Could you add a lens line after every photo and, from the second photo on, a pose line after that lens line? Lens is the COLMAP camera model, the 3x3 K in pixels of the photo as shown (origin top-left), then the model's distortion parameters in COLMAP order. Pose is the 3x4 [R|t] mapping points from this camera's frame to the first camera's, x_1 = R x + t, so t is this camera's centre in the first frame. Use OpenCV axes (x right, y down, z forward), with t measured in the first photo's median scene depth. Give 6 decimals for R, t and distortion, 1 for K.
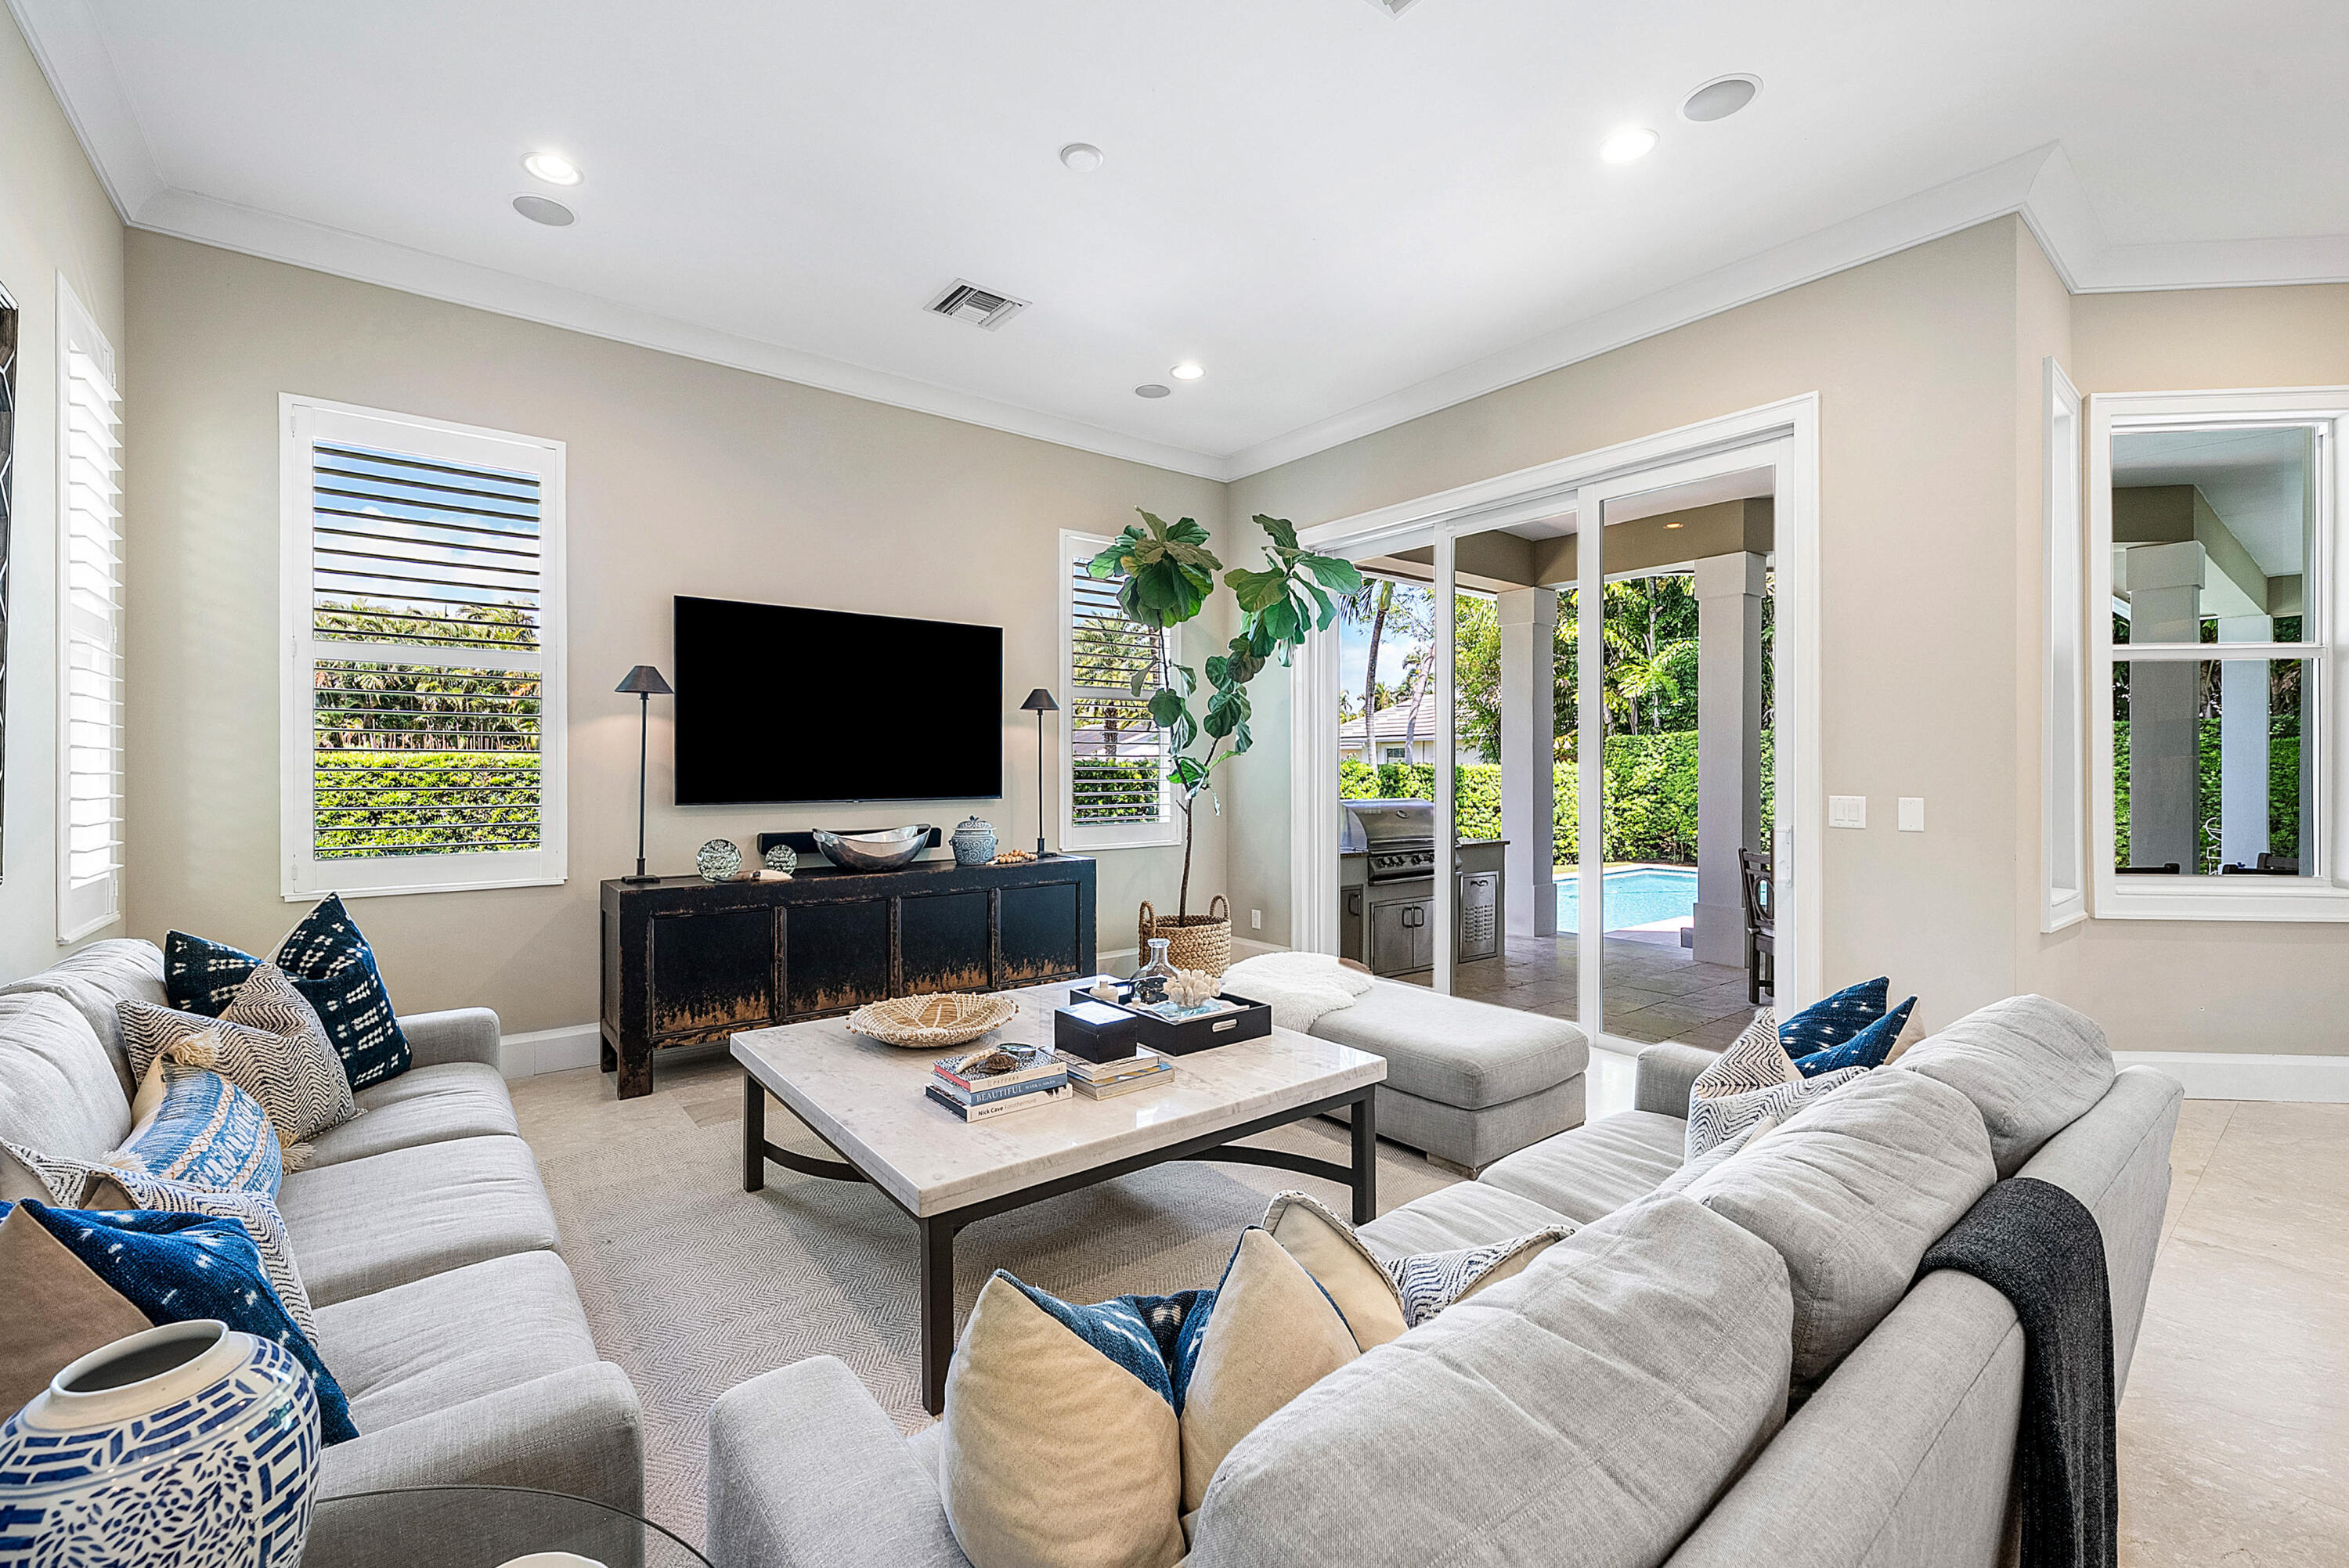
lens RADIAL K [[971.2, 0, 1191.3], [0, 971.2, 770.5], [0, 0, 1]] dist [-0.001307, 0.001150]
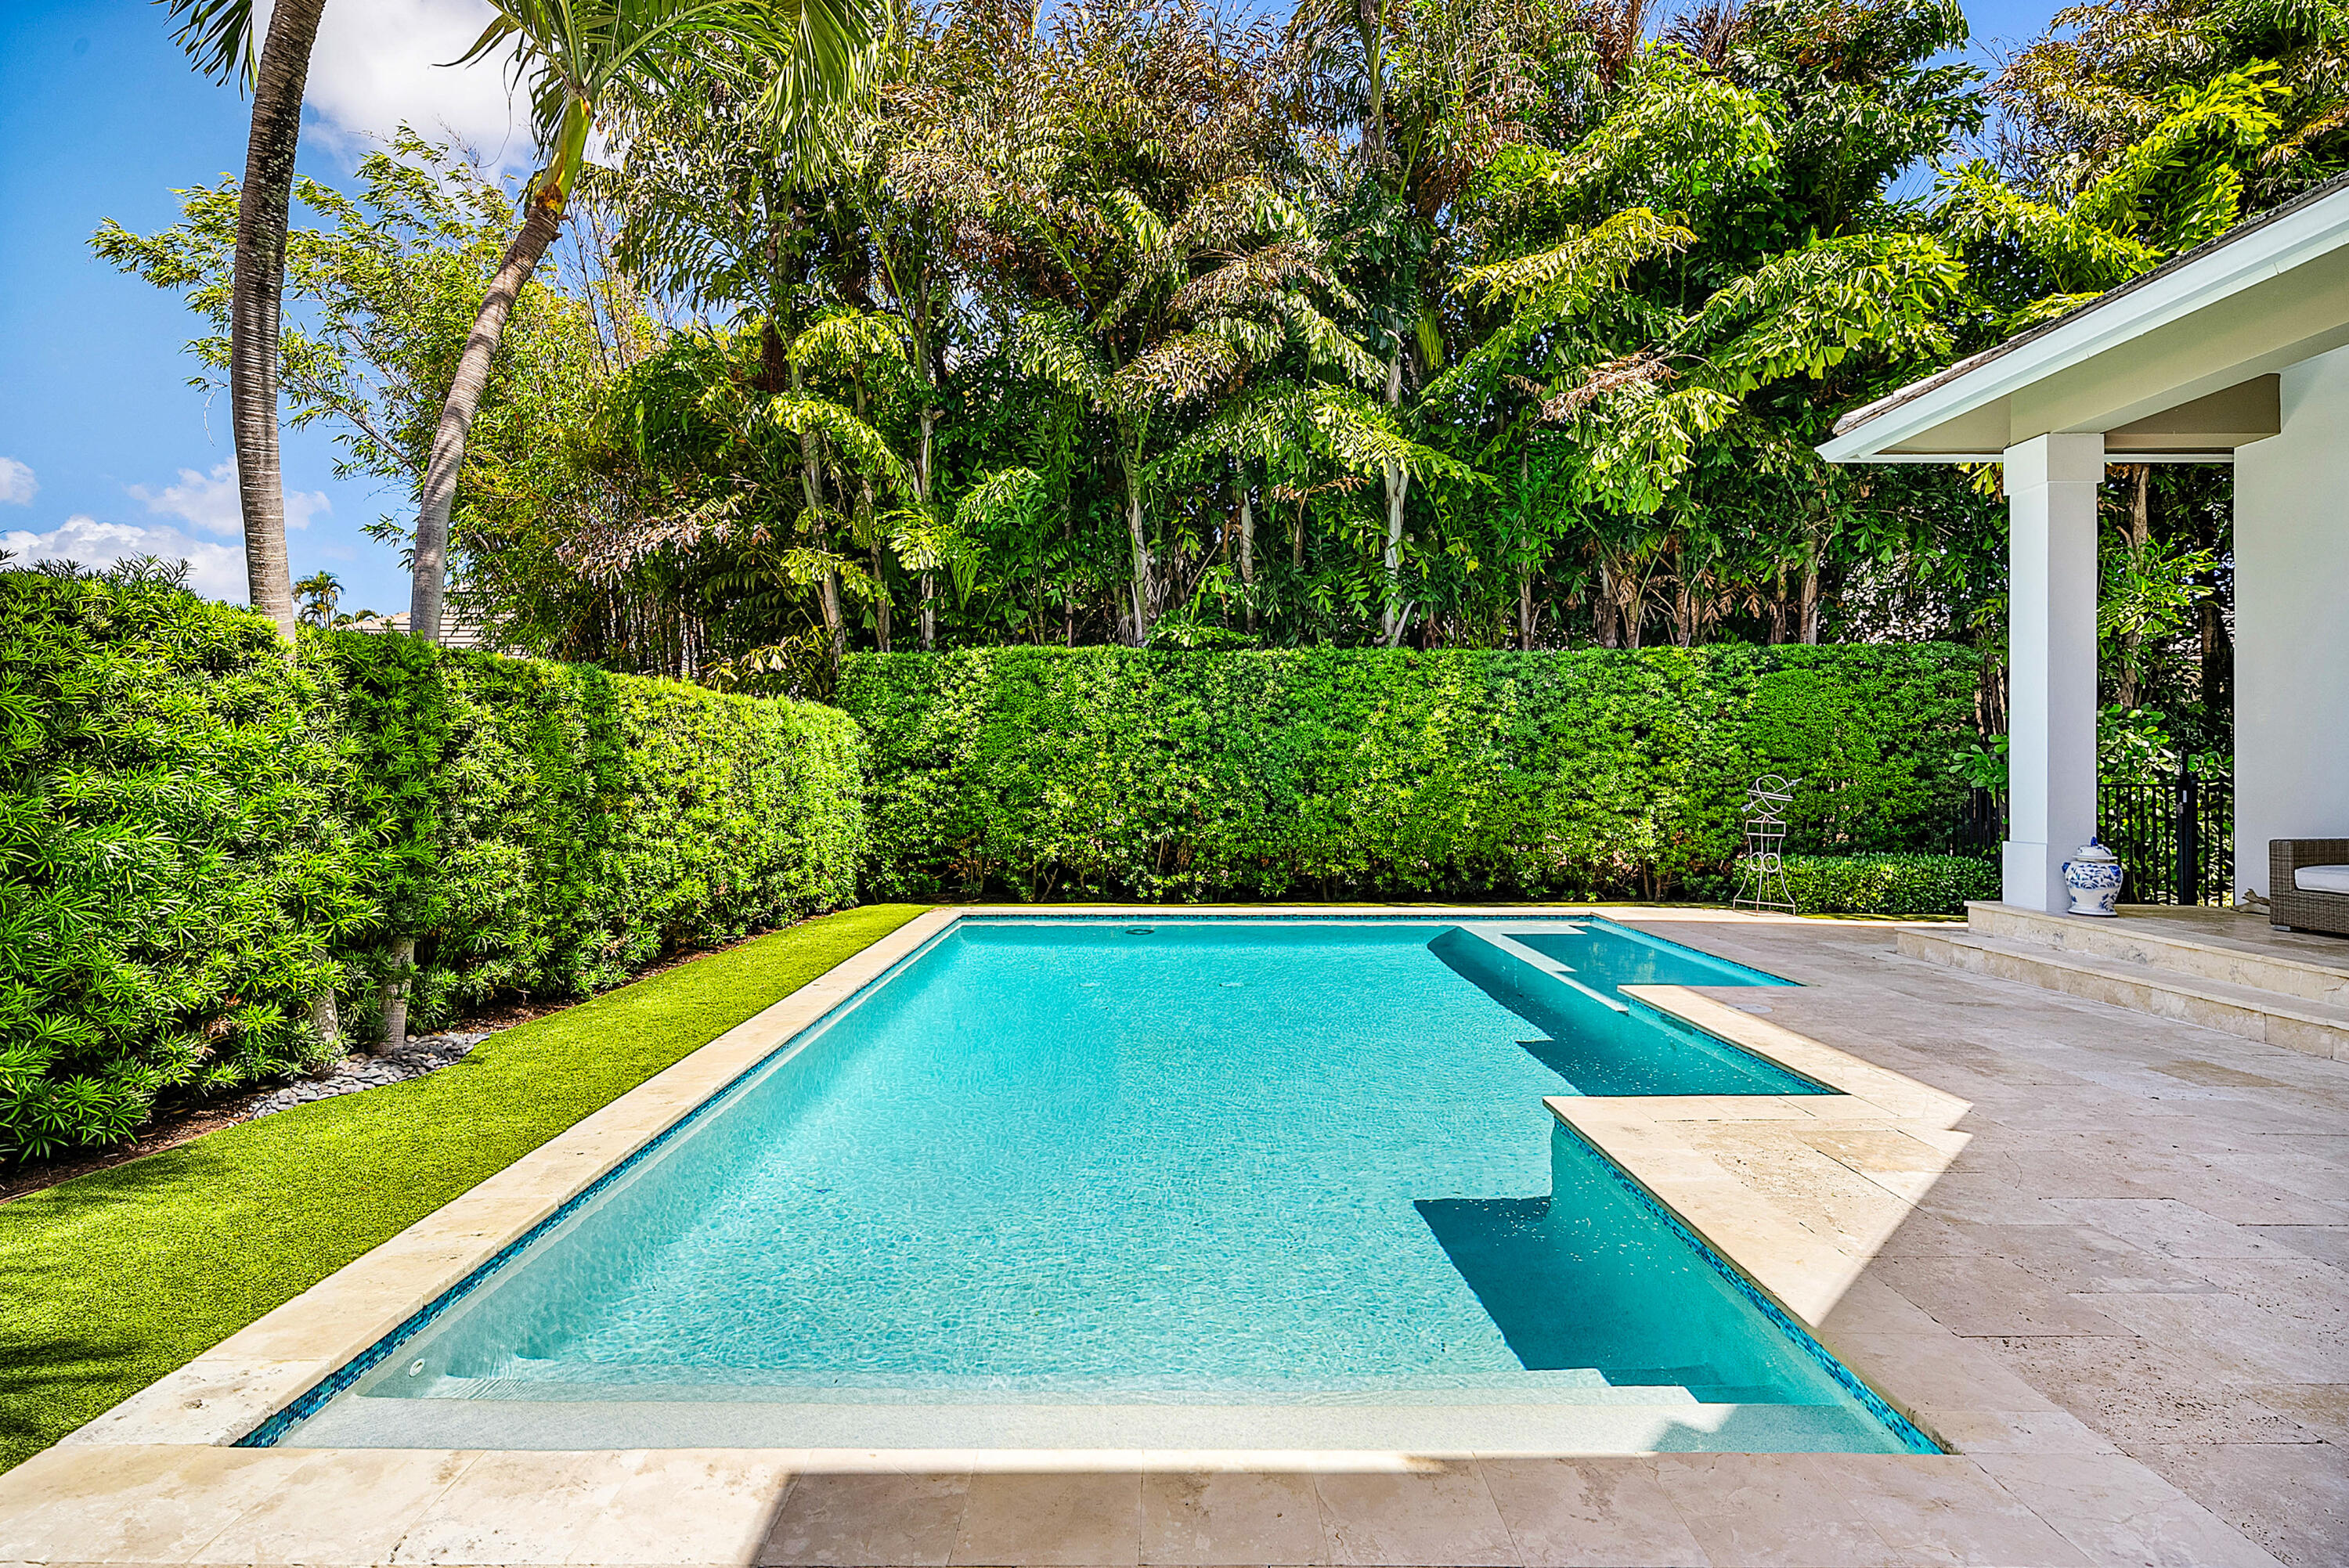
lens RADIAL K [[1124.3, 0, 1157.5], [0, 1124.3, 764.3], [0, 0, 1]] dist [0.002536, 0.000071]
pose [[0.628503, 0.004312, 0.777795, 0.087086], [0.003302, 0.999961, -0.008212, 0.028342], [-0.777800, 0.007730, 0.628464, 0.541132]]
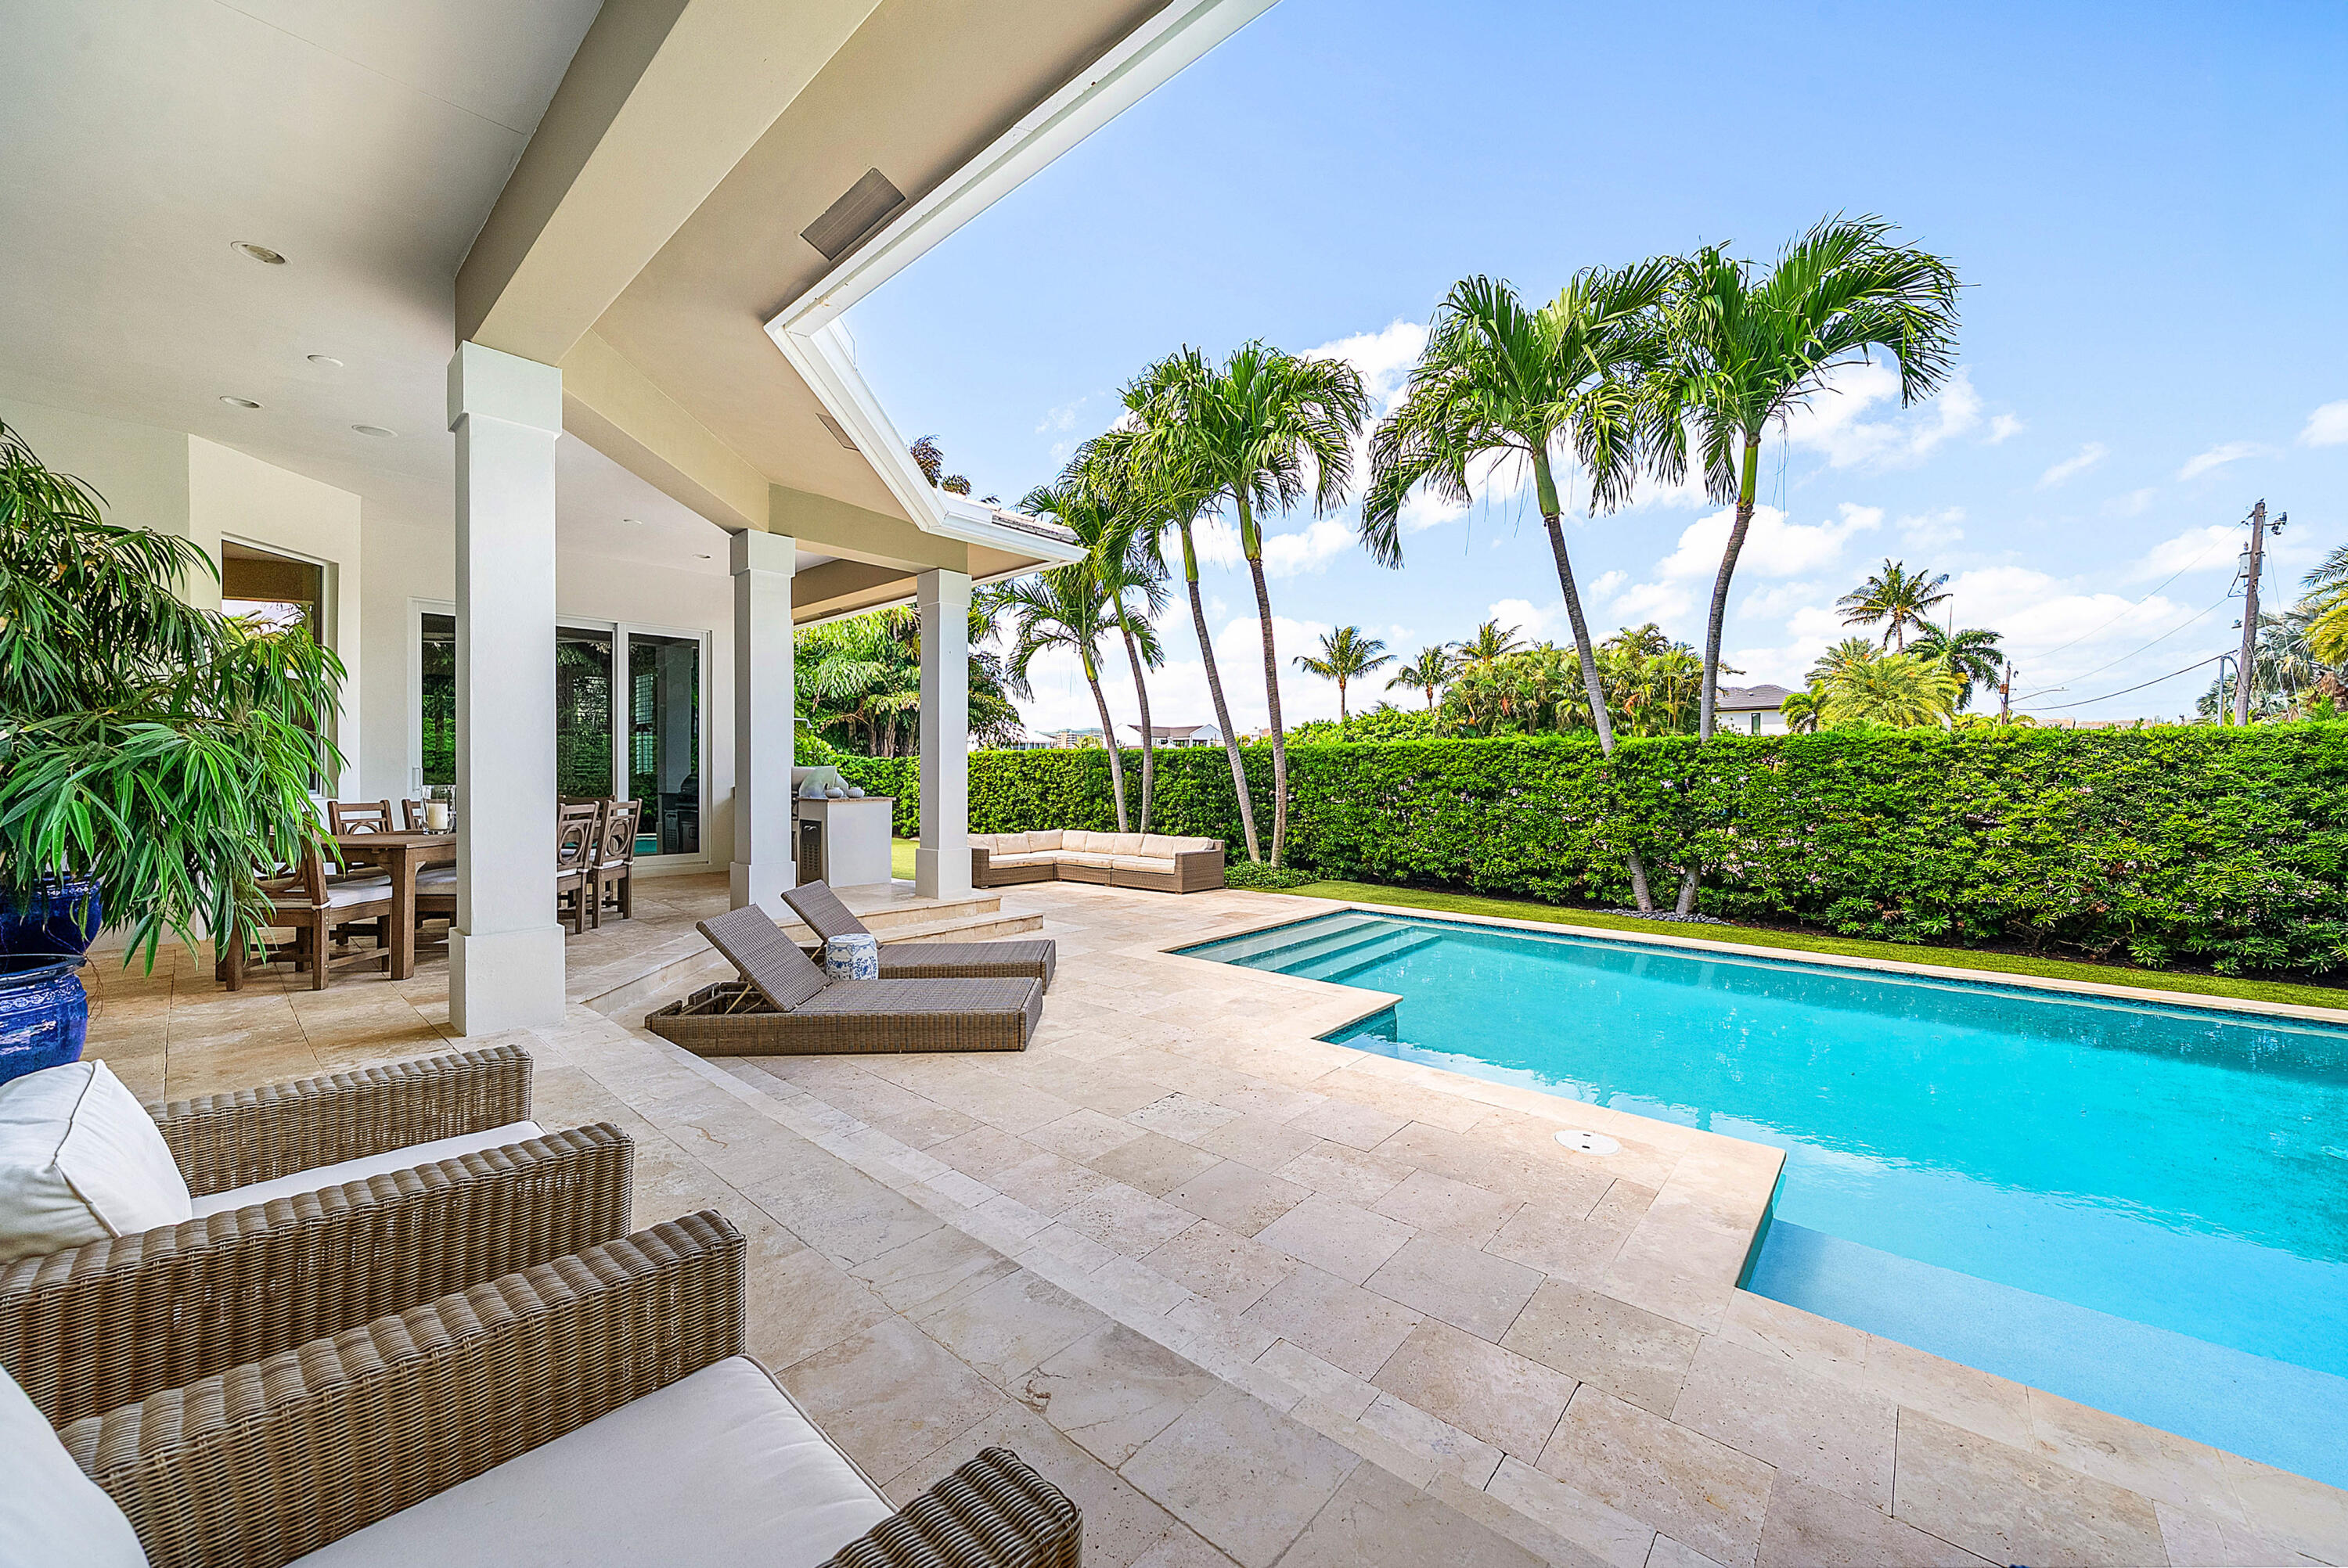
lens RADIAL K [[853.3, 0, 1172.2], [0, 853.3, 785.3], [0, 0, 1]] dist [-0.002783, 0.000032]
pose [[0.174308, 0.014425, -0.984586, 0.595353], [0.001881, 0.999886, 0.014982, 0.014322], [0.984689, -0.004463, 0.174261, 0.493031]]
